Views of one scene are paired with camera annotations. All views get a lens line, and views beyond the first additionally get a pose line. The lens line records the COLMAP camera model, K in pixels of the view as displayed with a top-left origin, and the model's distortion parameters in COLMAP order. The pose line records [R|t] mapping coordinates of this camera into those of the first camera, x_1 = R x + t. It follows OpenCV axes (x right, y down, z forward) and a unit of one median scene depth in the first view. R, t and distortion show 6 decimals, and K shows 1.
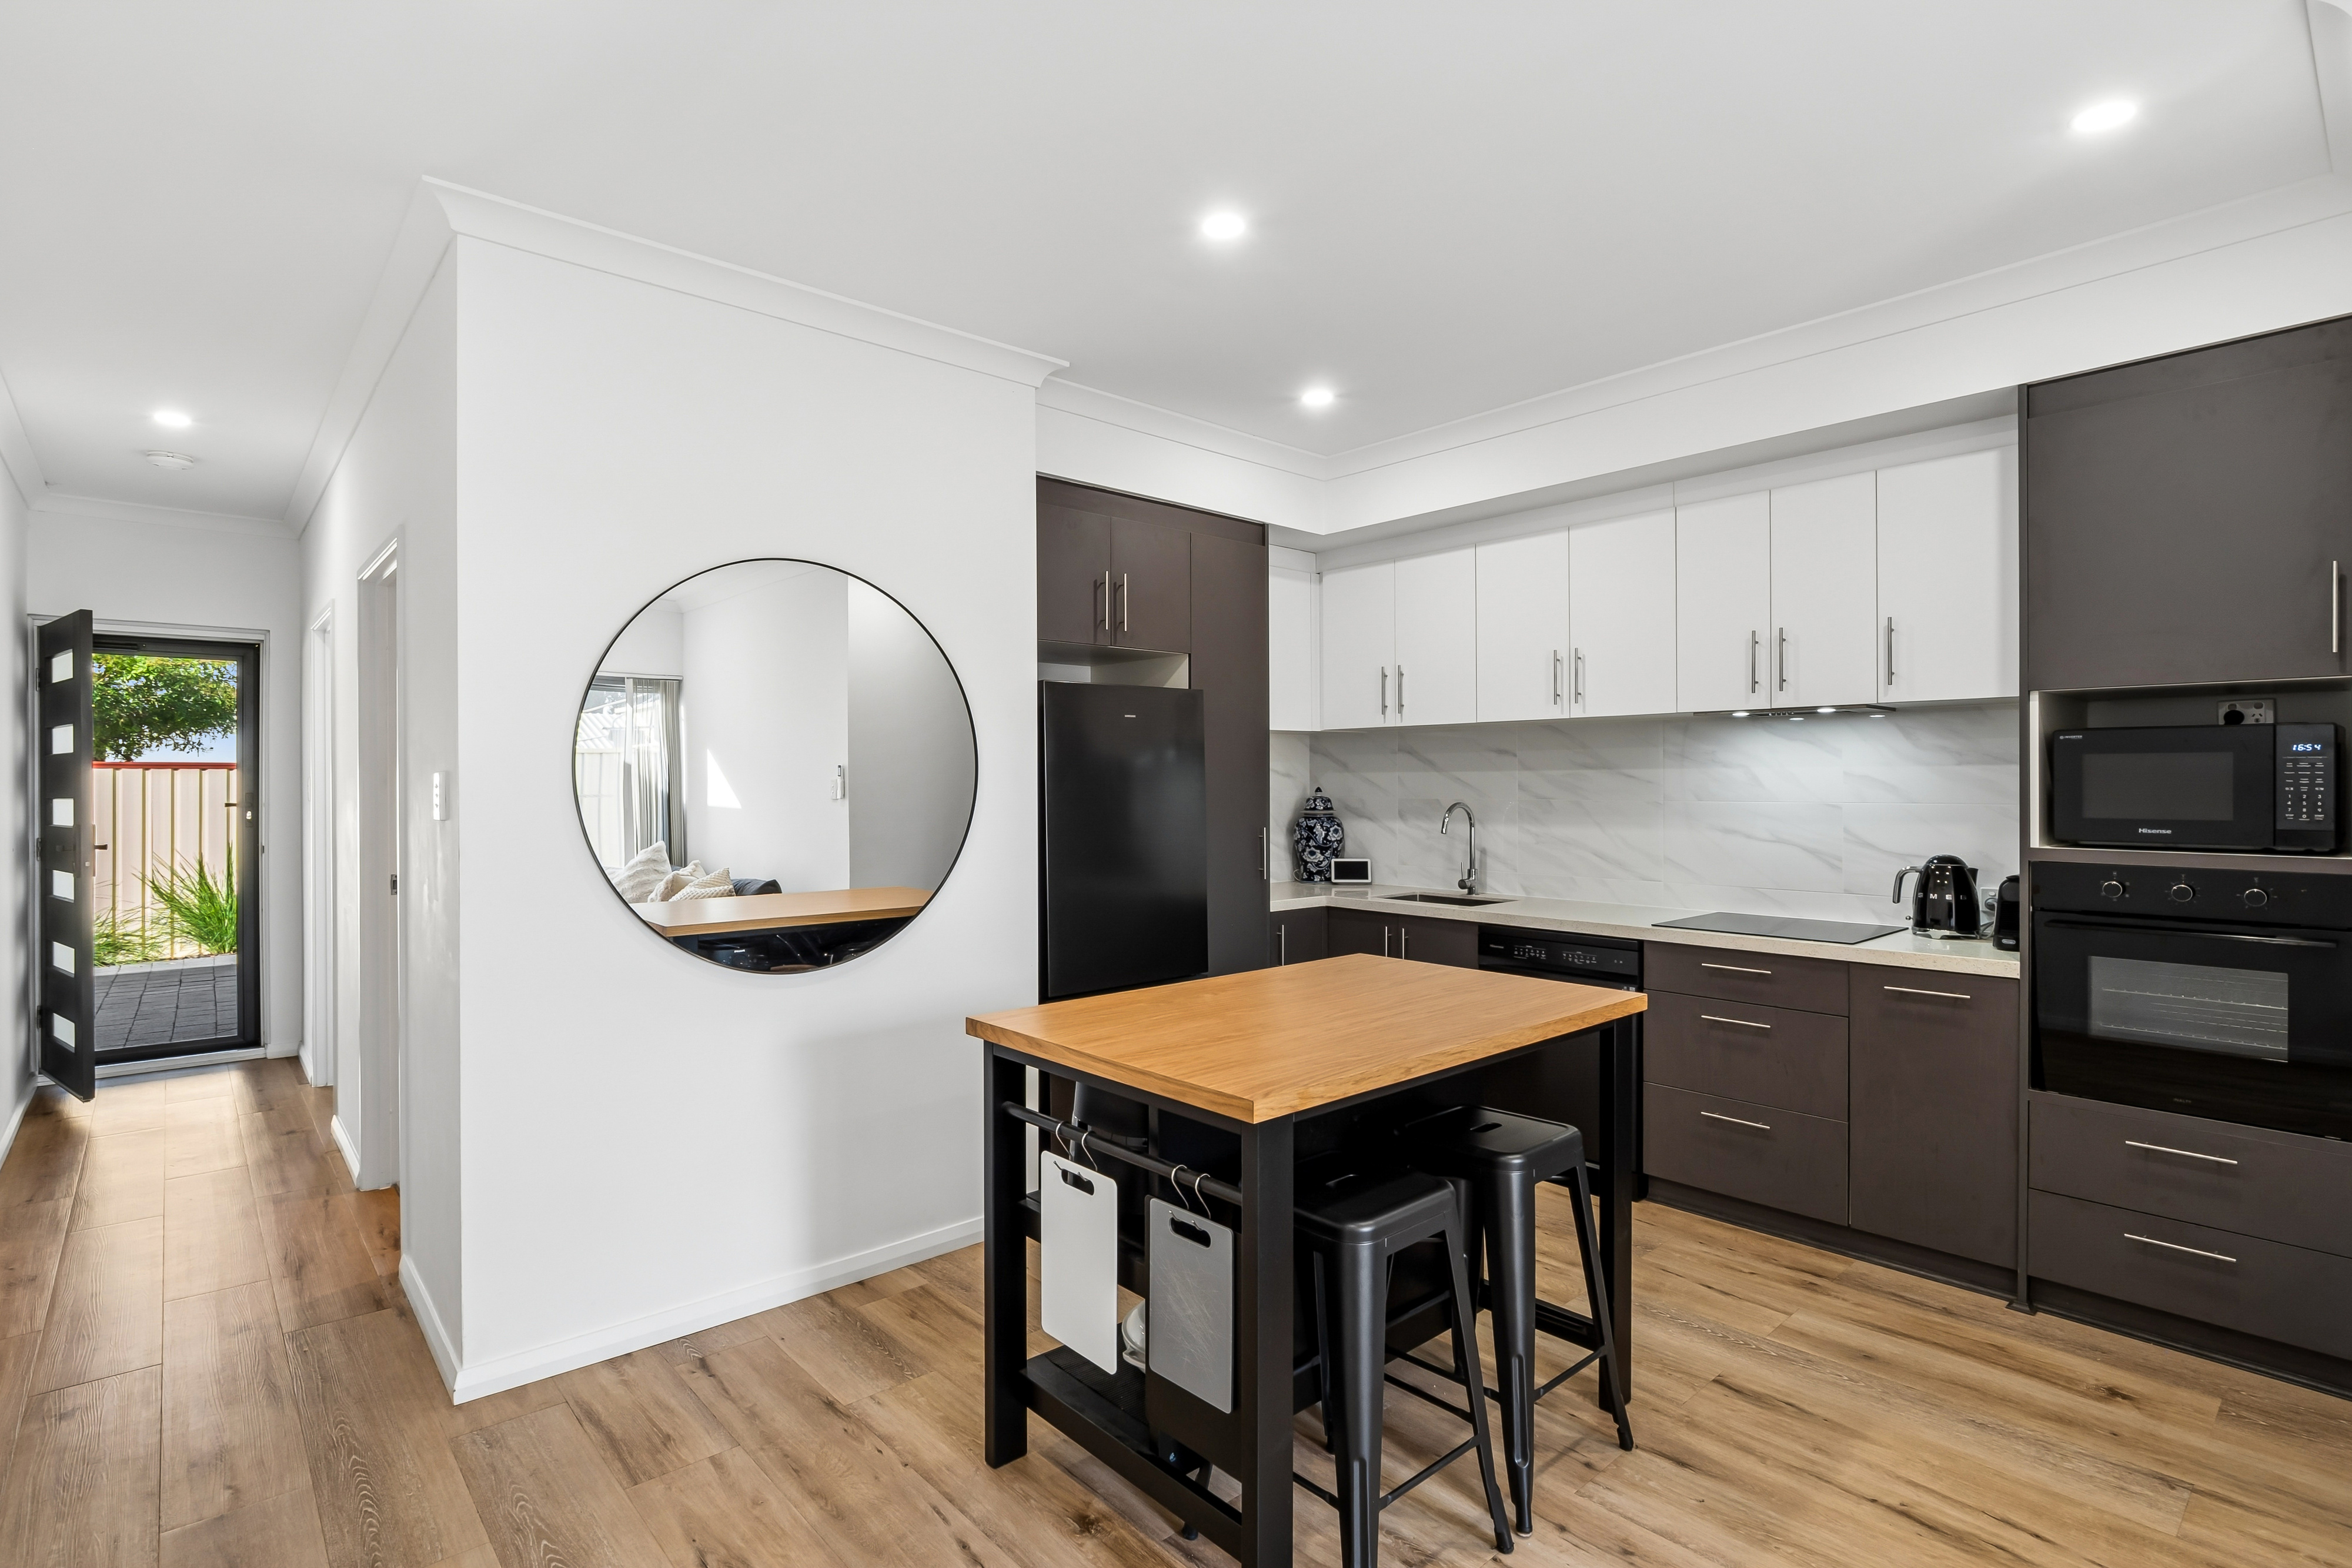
lens RADIAL K [[1128.2, 0, 1167.8], [0, 1128.2, 783.1], [0, 0, 1]] dist [-0.010551, -0.000747]
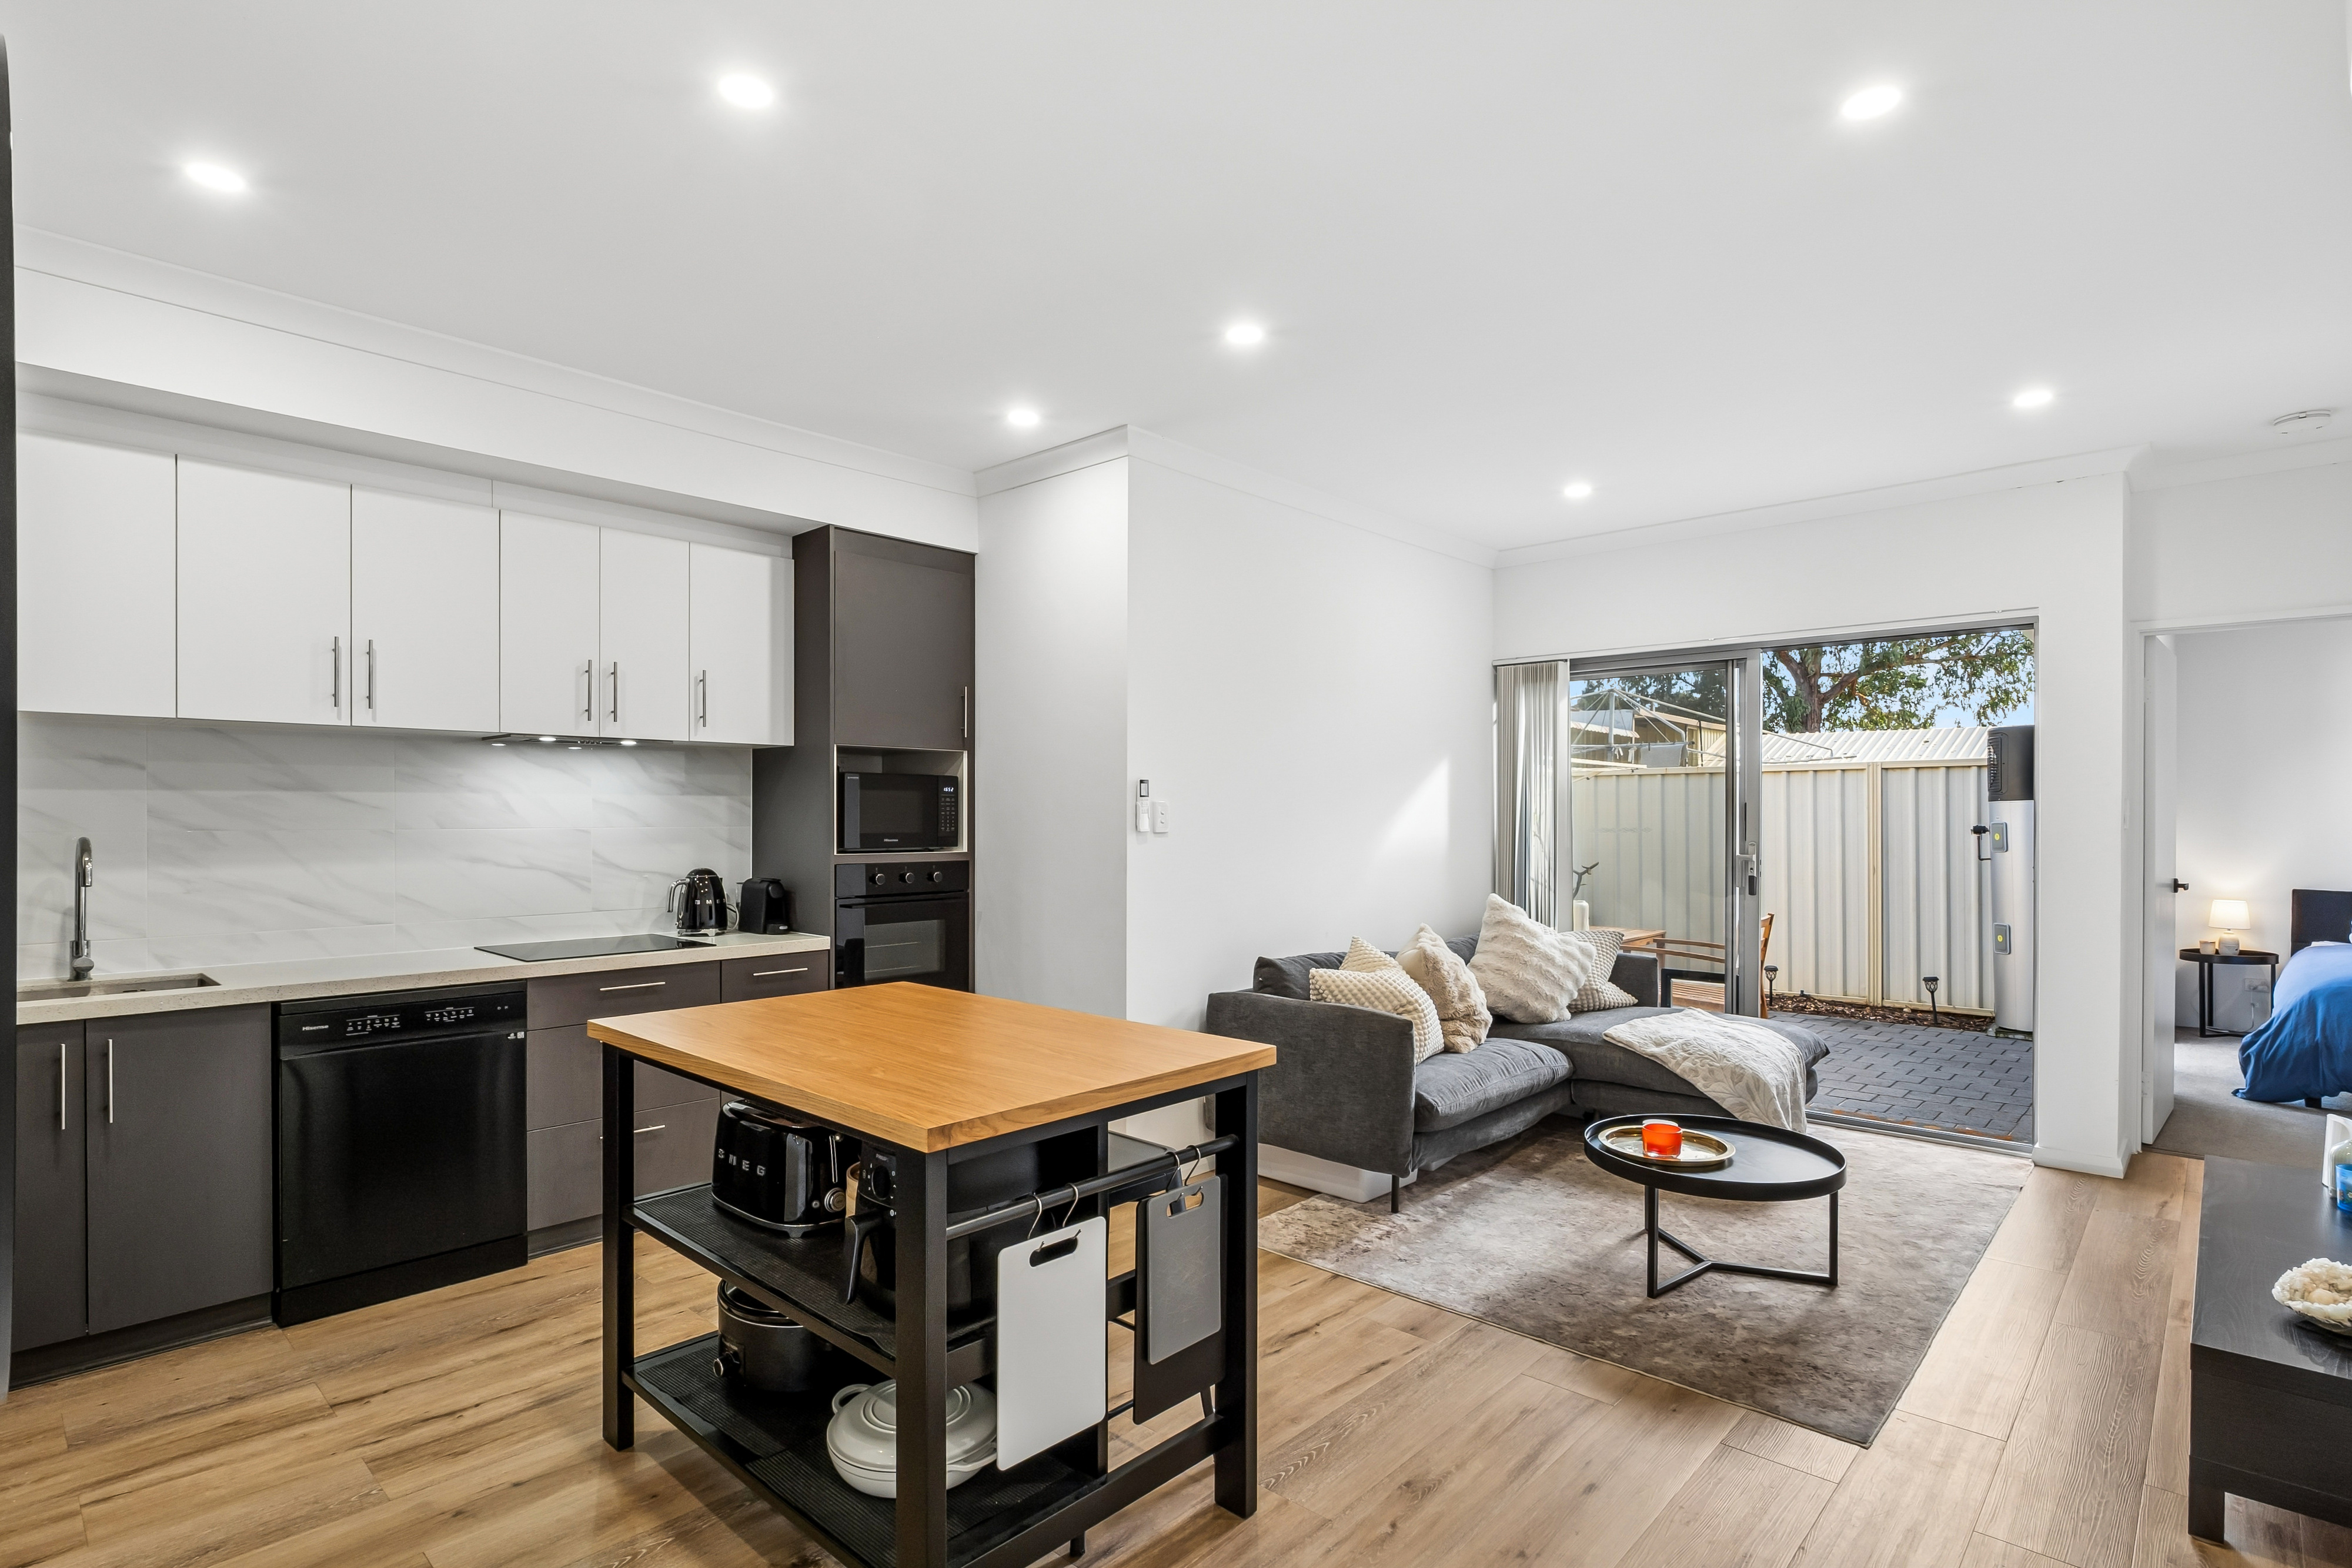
lens RADIAL K [[1163.4, 0, 1178.2], [0, 1163.4, 812.0], [0, 0, 1]] dist [-0.002187, -0.000614]
pose [[-0.105804, 0.003845, 0.994380, -0.651713], [0.000114, 0.999993, -0.003854, 0.007761], [-0.994387, -0.000294, -0.105804, 0.642817]]
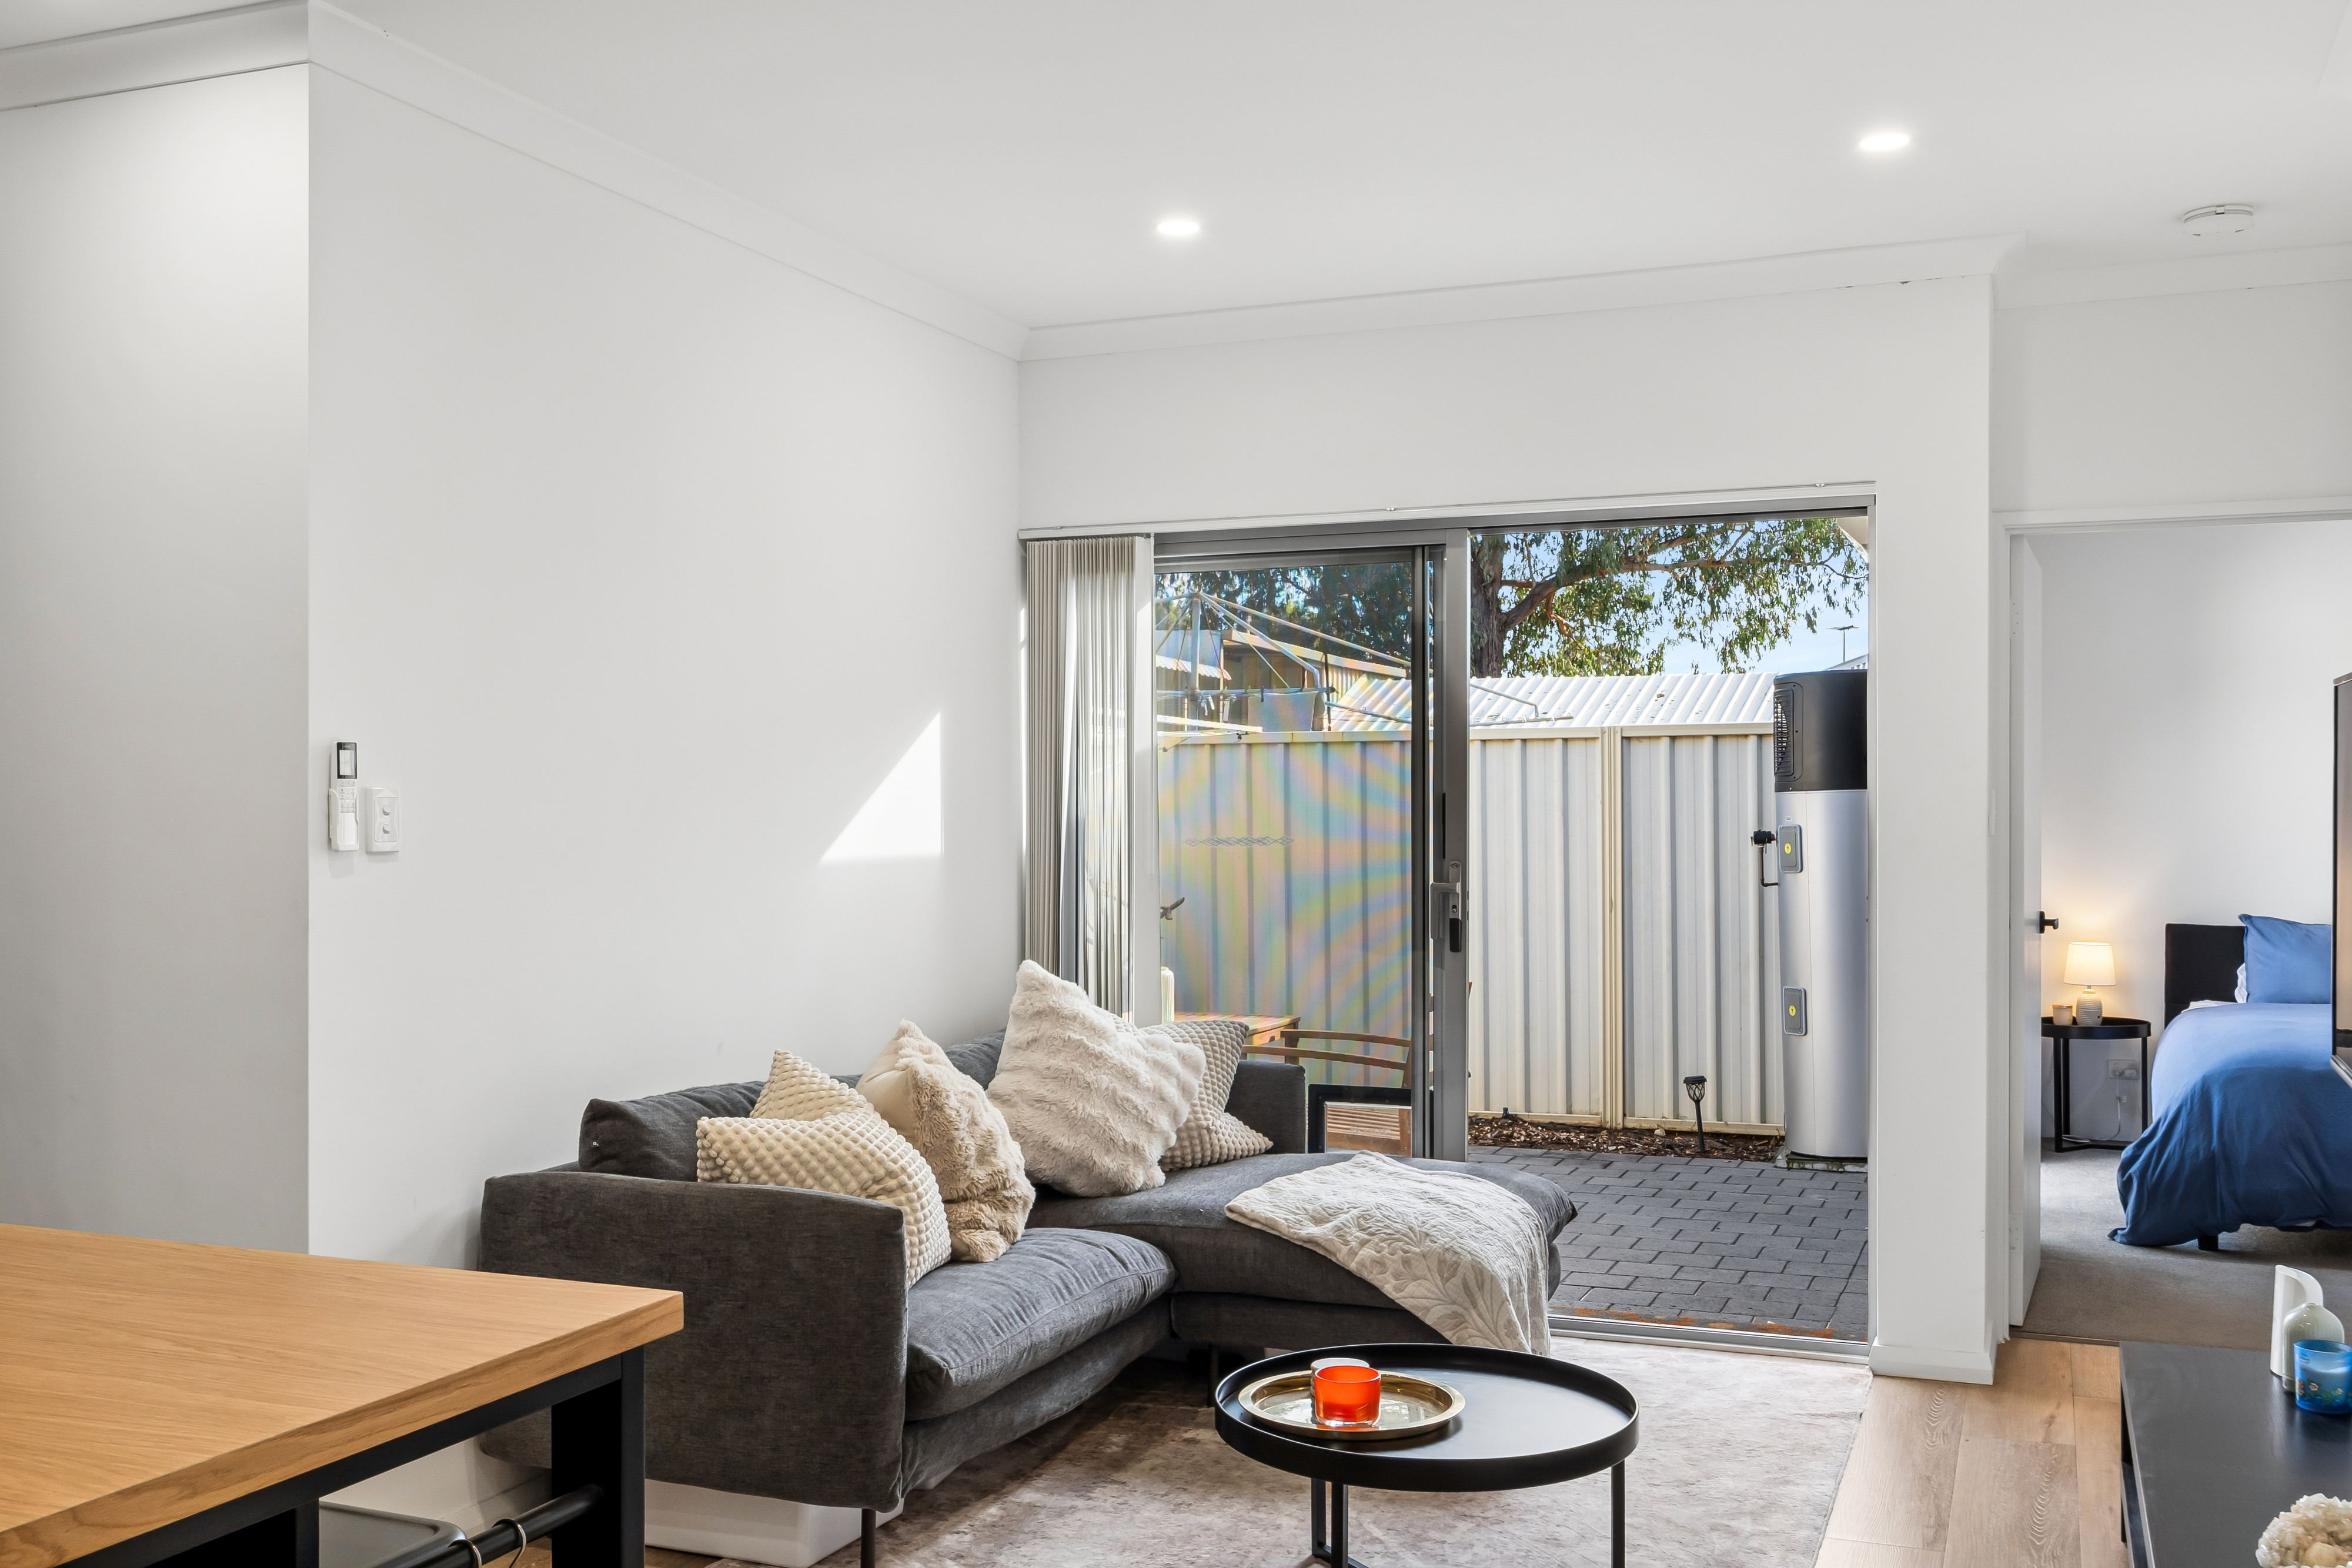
lens RADIAL K [[2159.4, 0, 1174.7], [0, 2159.4, 818.4], [0, 0, 1]] dist [0.007440, 0.002433]
pose [[-0.446855, 0.000021, 0.894607, -0.613025], [0.001710, 0.999998, 0.000830, 0.007402], [-0.894605, 0.001901, -0.446854, 0.655916]]
